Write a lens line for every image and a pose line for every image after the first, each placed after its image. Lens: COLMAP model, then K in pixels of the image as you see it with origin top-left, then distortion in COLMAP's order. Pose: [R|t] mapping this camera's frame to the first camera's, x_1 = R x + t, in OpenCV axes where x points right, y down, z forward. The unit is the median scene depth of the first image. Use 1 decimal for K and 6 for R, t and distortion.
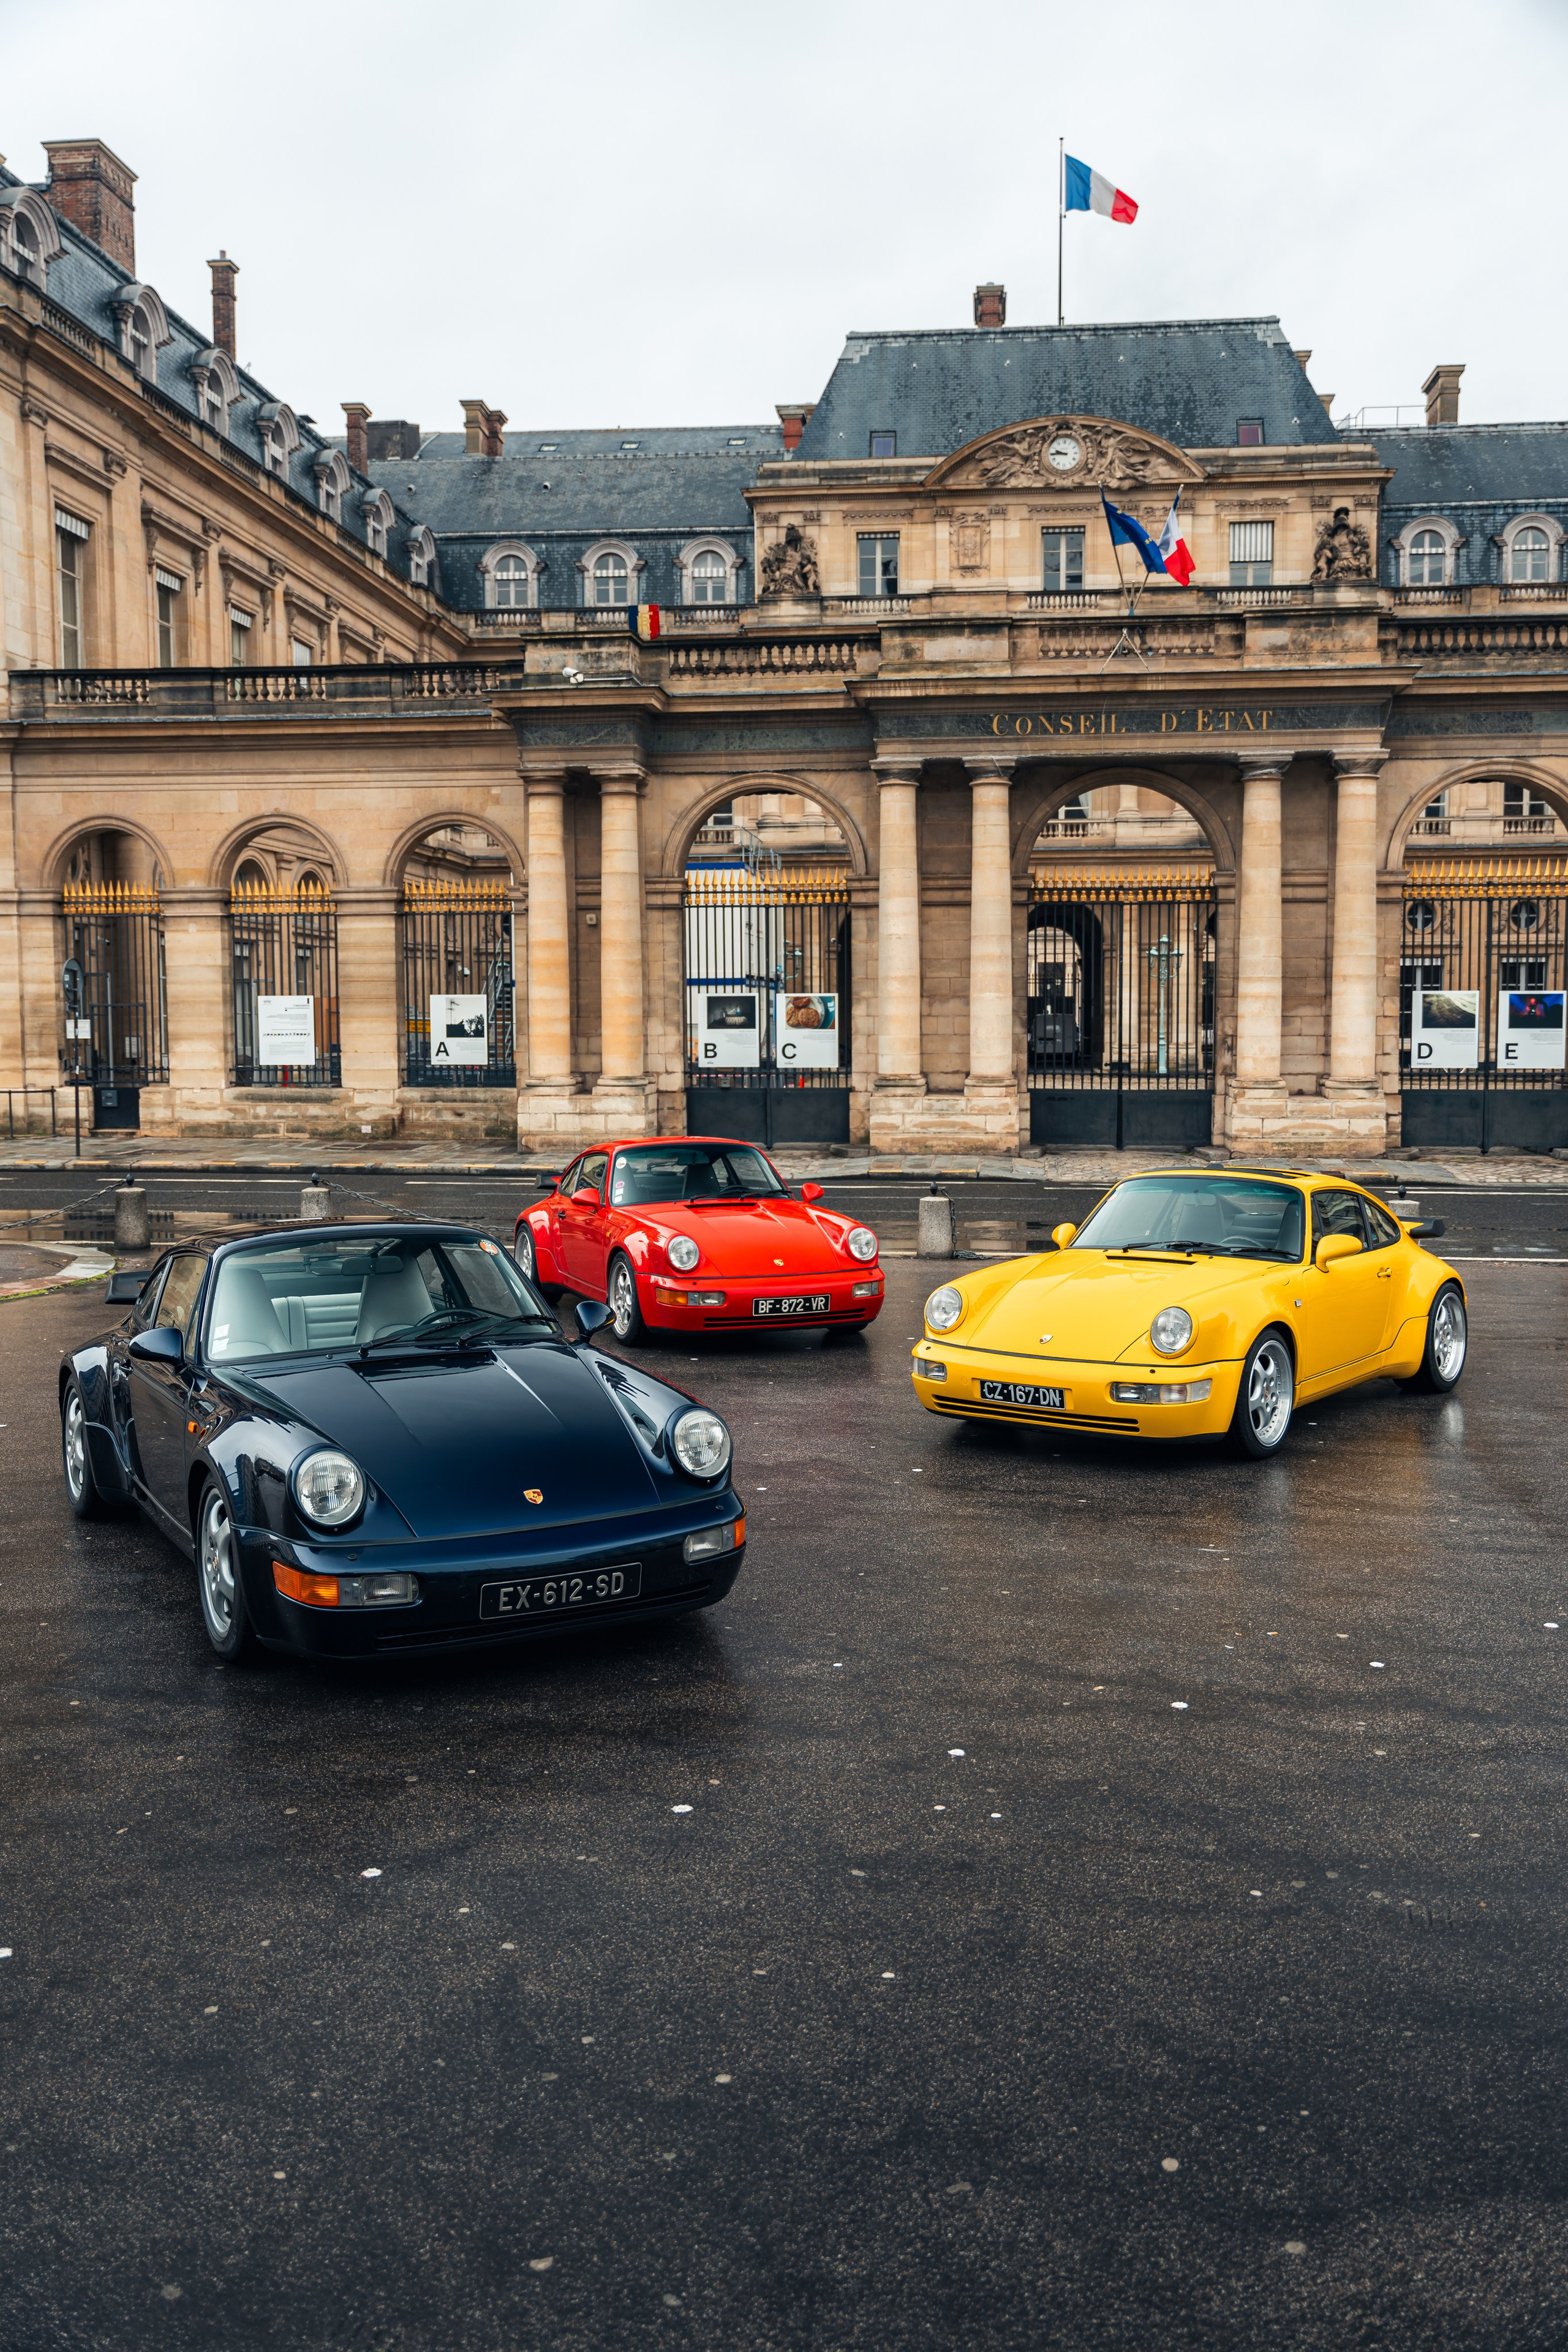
lens RADIAL K [[1986.0, 0, 802.8], [0, 1986.0, 1166.2], [0, 0, 1]] dist [-0.012824, 0.020633]
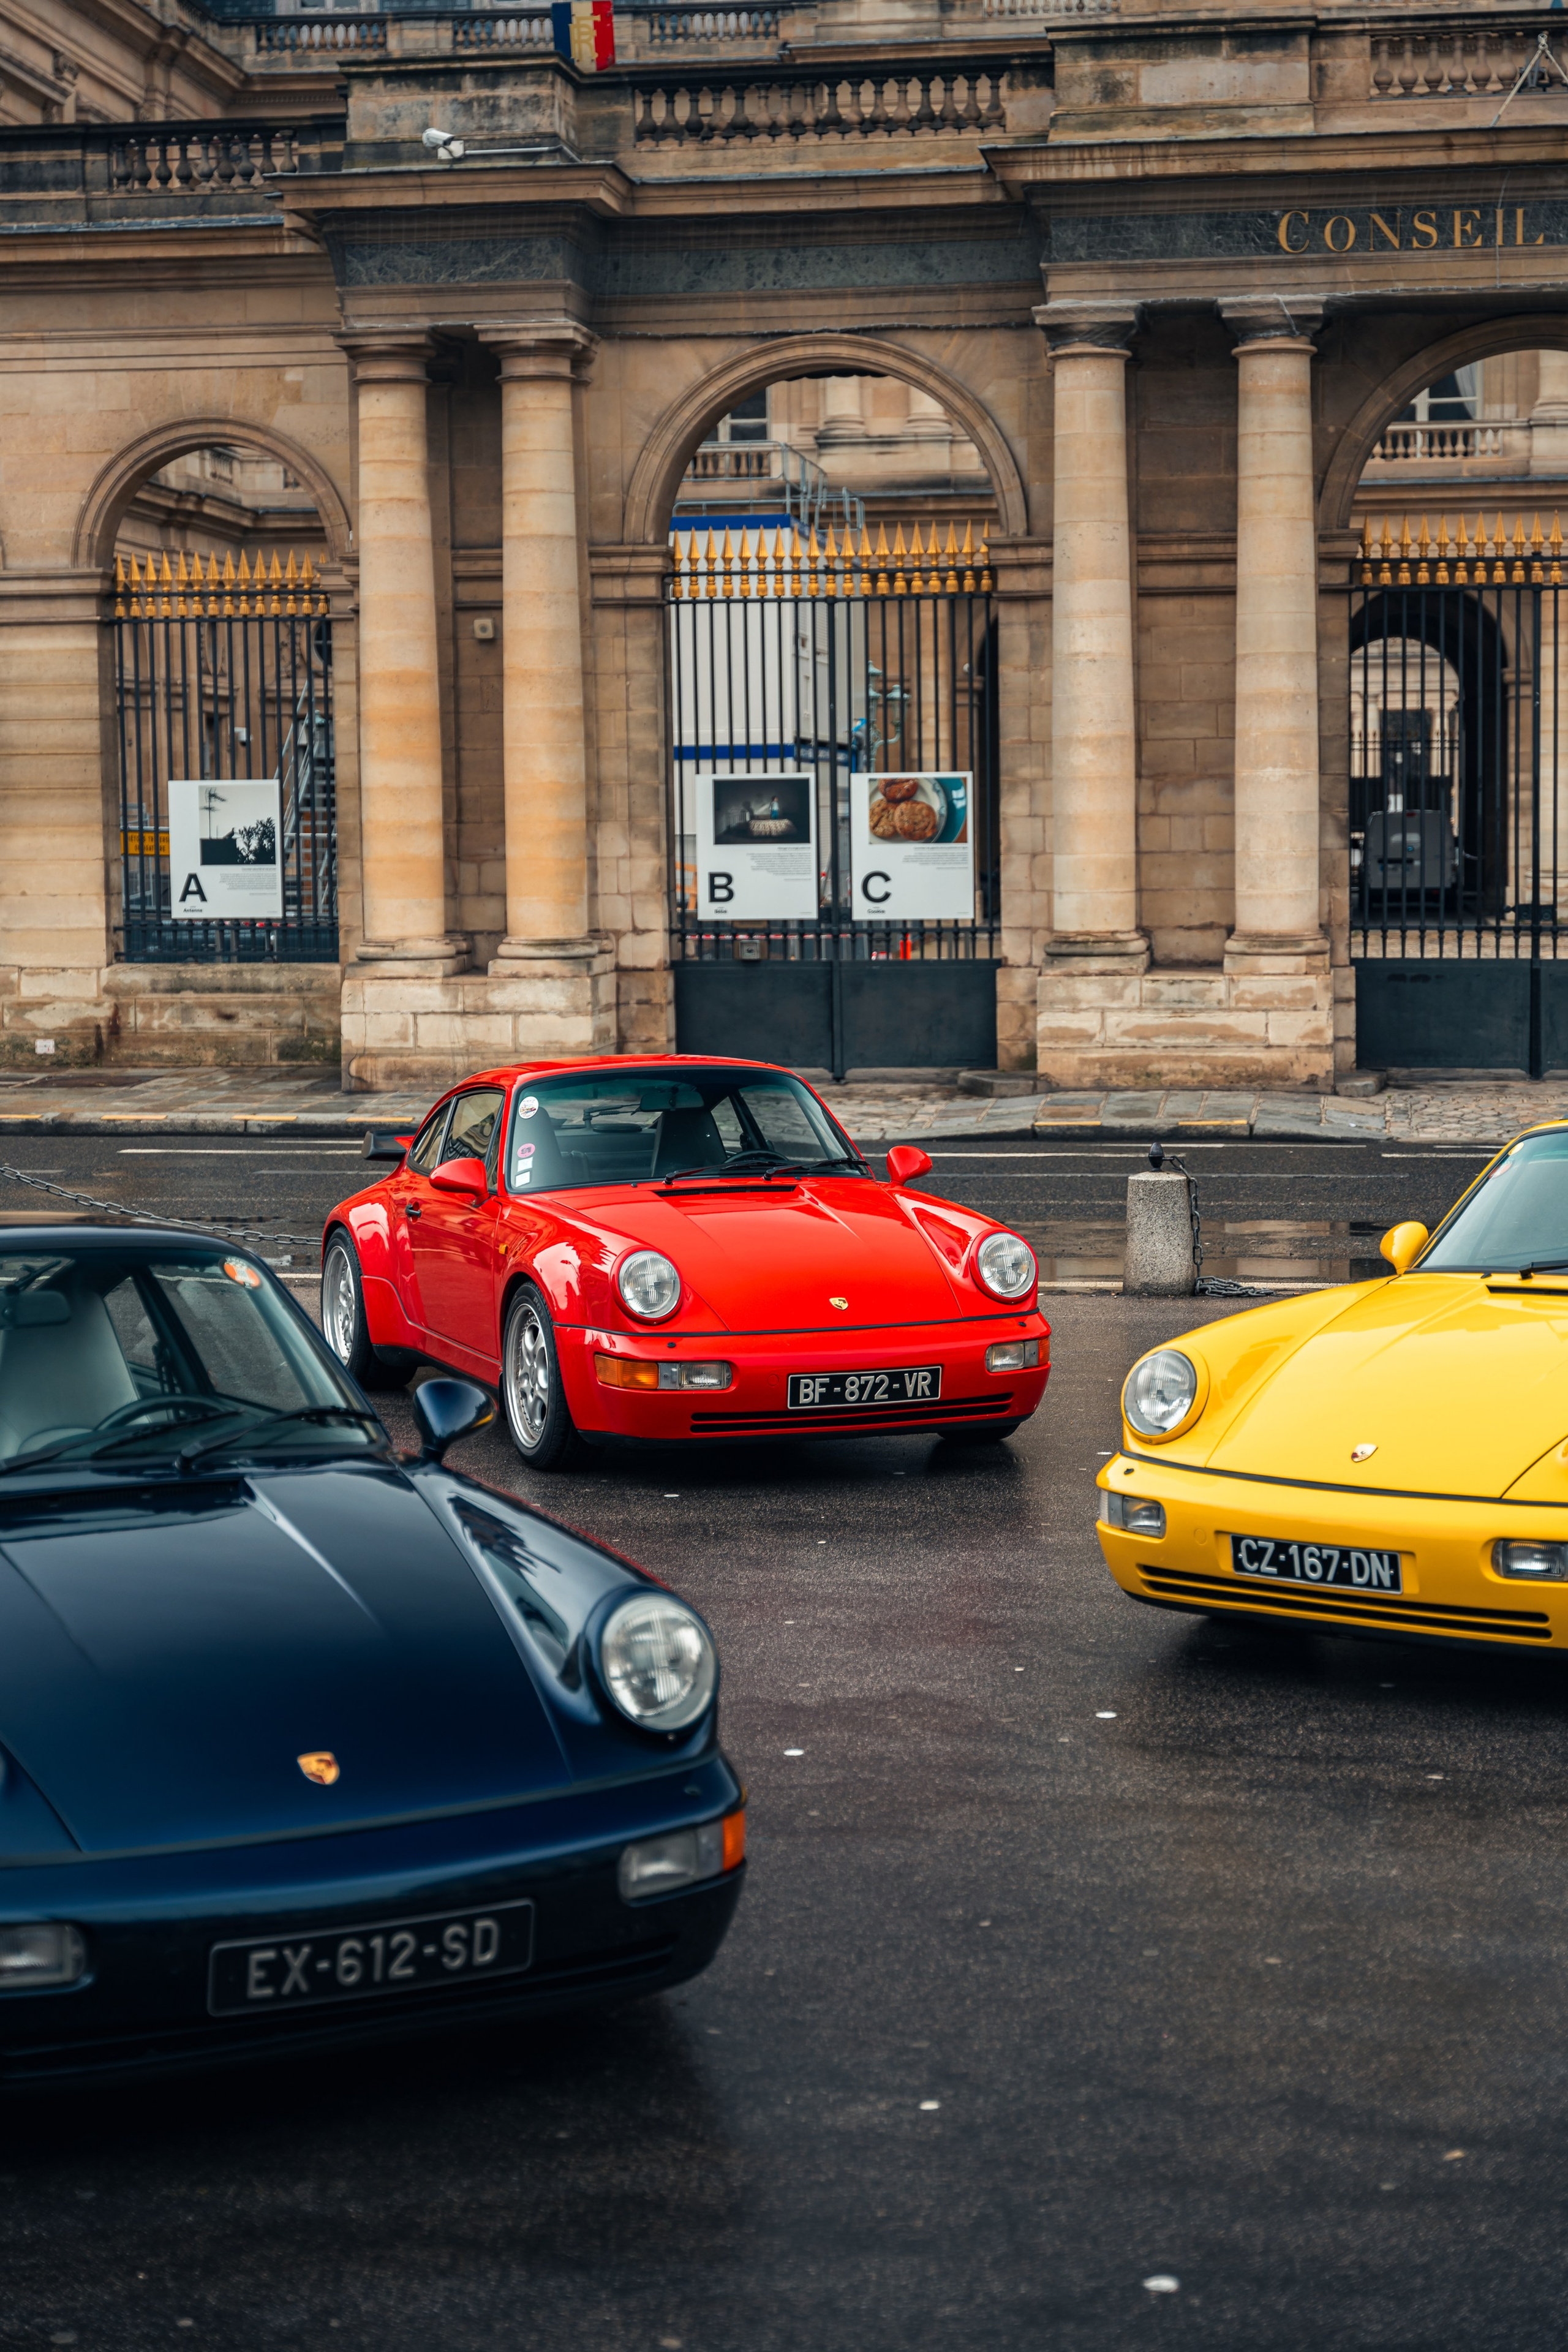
lens RADIAL K [[3914.1, 0, 808.6], [0, 3914.1, 1153.2], [0, 0, 1]] dist [0.027232, 0.000000]
pose [[0.999610, -0.005202, -0.027455, 0.003016], [0.005455, 0.999943, 0.009157, 0.000560], [0.027406, -0.009303, 0.999581, 0.003387]]
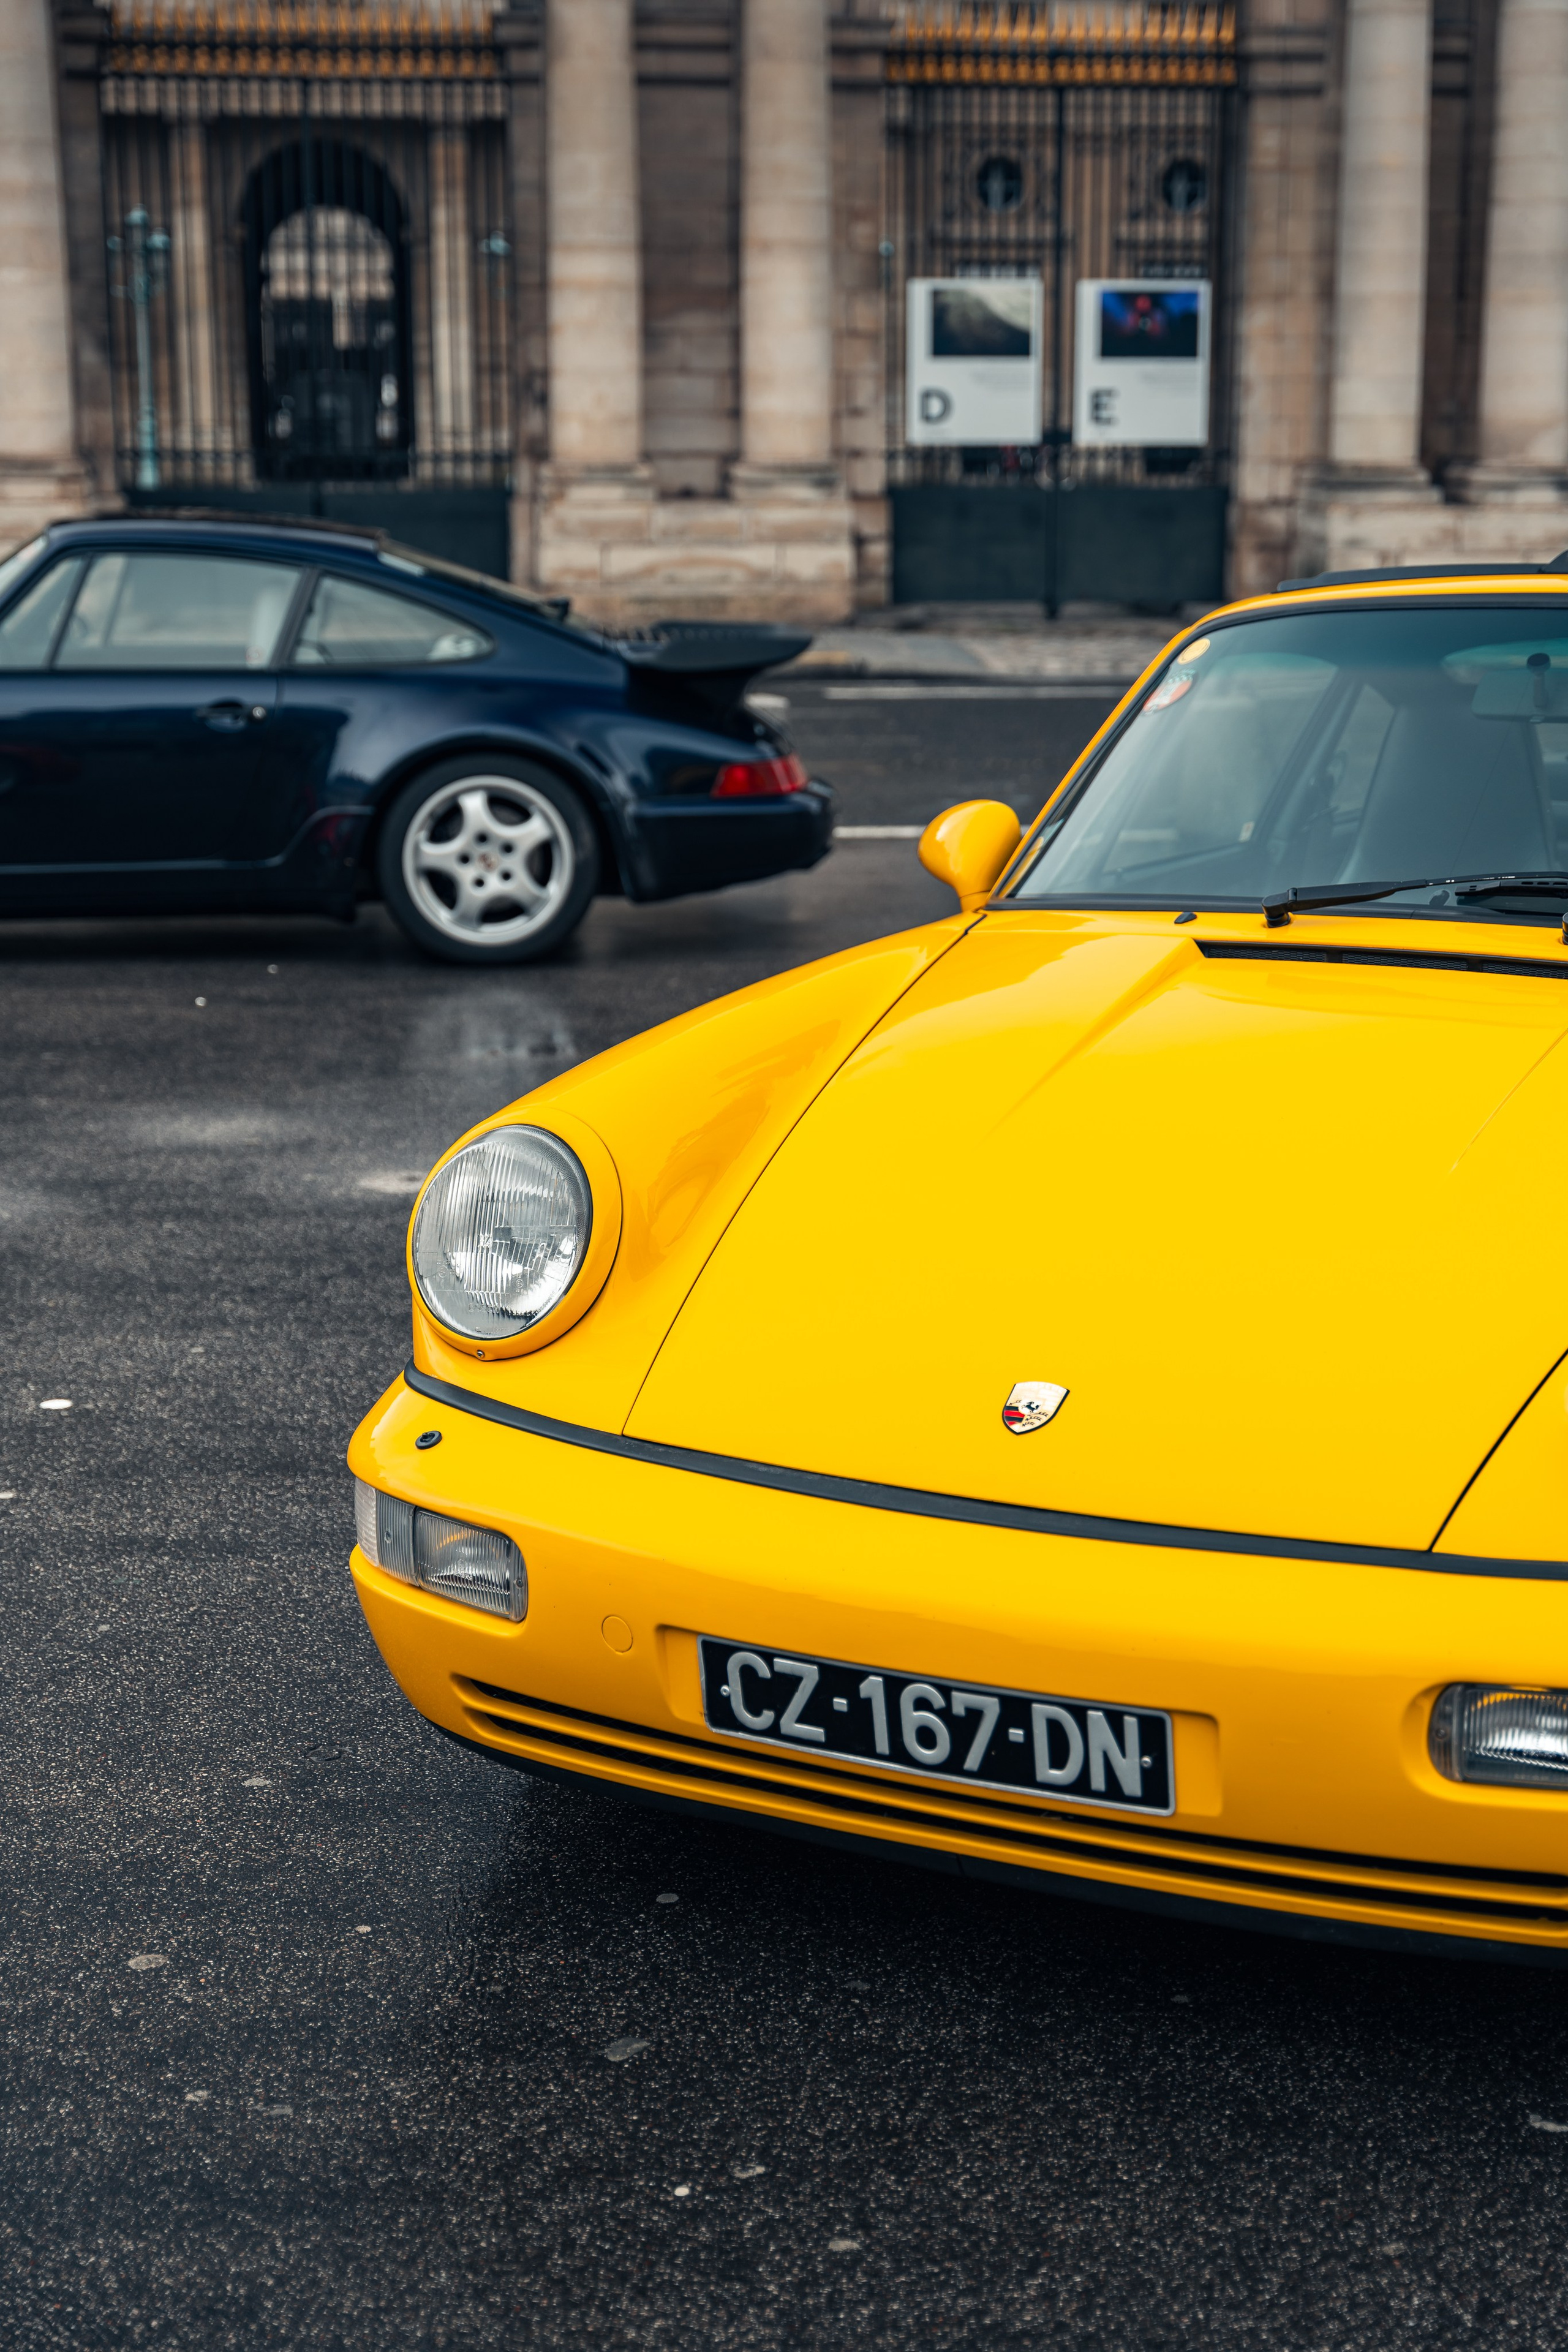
lens RADIAL K [[3445.3, 0, 838.9], [0, 3445.3, 1183.1], [0, 0, 1]] dist [0.022435, 0.000000]
pose [[0.971805, -0.048009, 0.230846, 0.083811], [0.014334, 0.989270, 0.145396, 0.007459], [-0.235350, -0.137987, 0.962066, 0.156996]]
